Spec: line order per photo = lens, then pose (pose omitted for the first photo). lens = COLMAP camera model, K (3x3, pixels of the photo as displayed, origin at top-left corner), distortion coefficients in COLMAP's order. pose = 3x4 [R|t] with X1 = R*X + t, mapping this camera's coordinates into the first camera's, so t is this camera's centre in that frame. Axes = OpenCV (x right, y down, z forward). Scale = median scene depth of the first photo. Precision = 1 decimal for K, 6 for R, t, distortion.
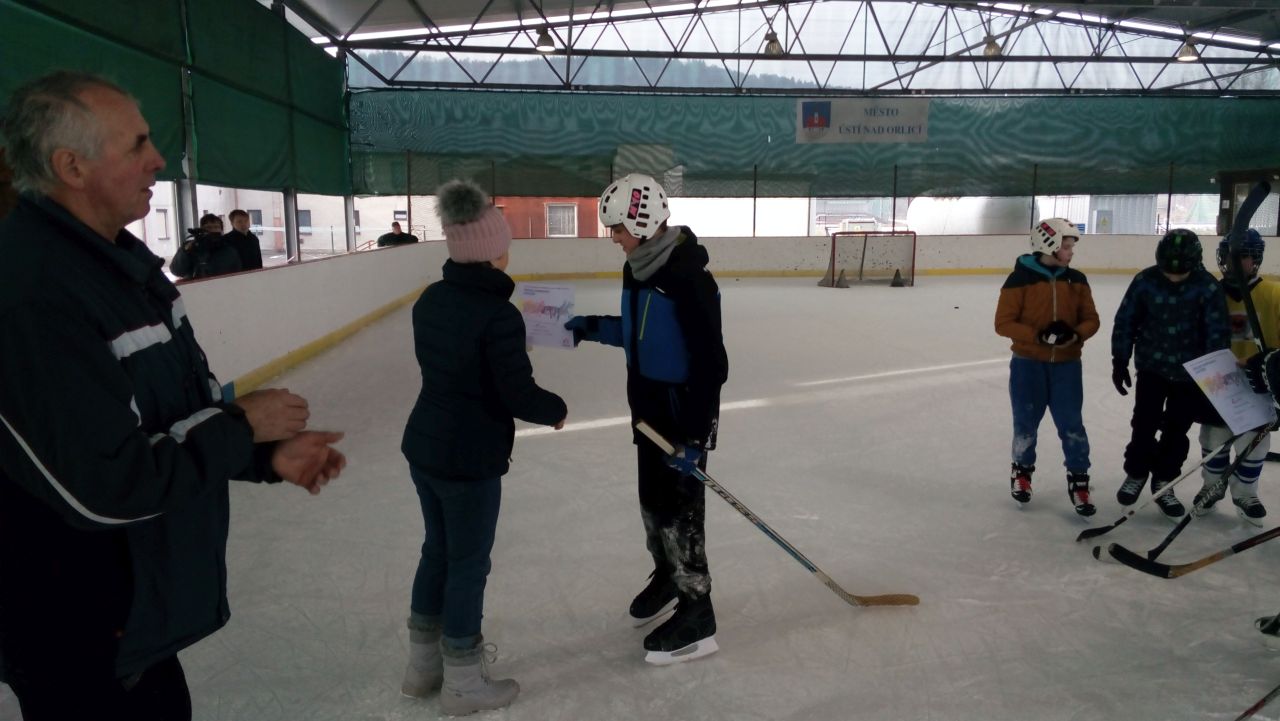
lens RADIAL K [[947.9, 0, 657.4], [0, 947.9, 358.5], [0, 0, 1]] dist [0.120163, -0.166910]
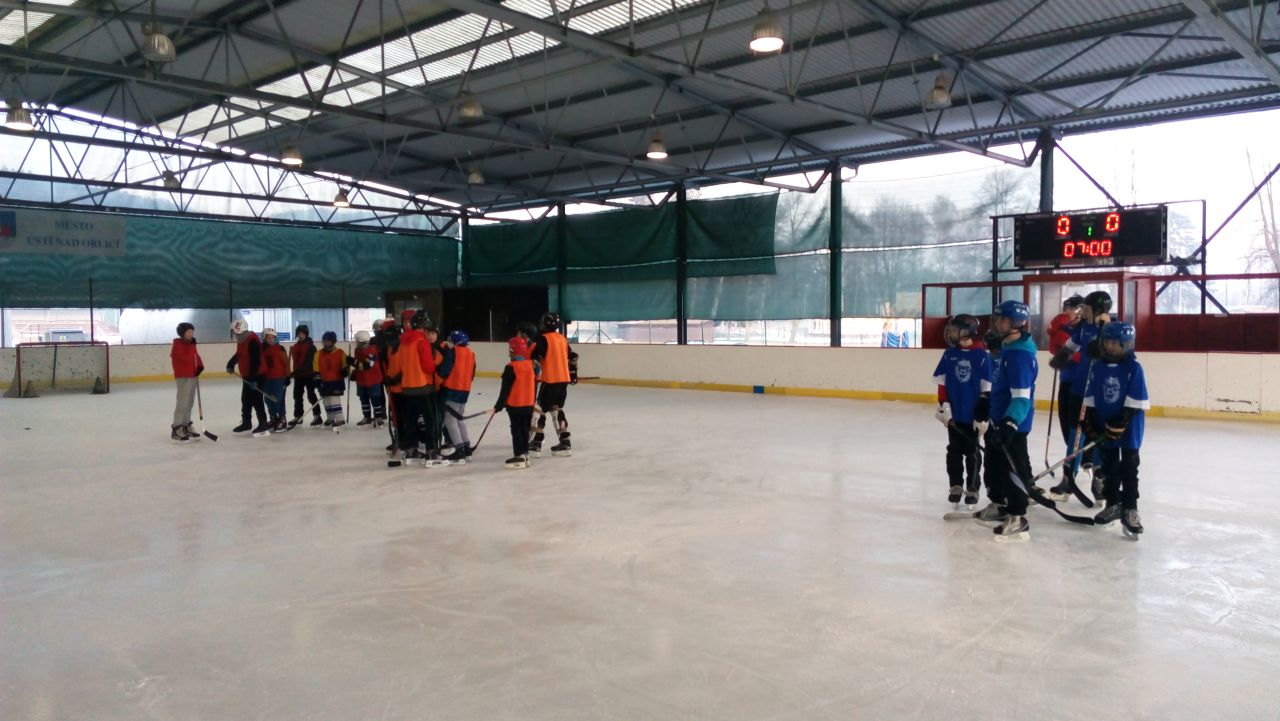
lens RADIAL K [[944.4, 0, 657.0], [0, 944.4, 357.7], [0, 0, 1]] dist [0.118054, -0.156870]
pose [[0.745697, -0.031163, 0.665556, 0.008198], [0.103702, 0.992161, -0.069733, 0.018018], [-0.658165, 0.121020, 0.743083, -0.152705]]
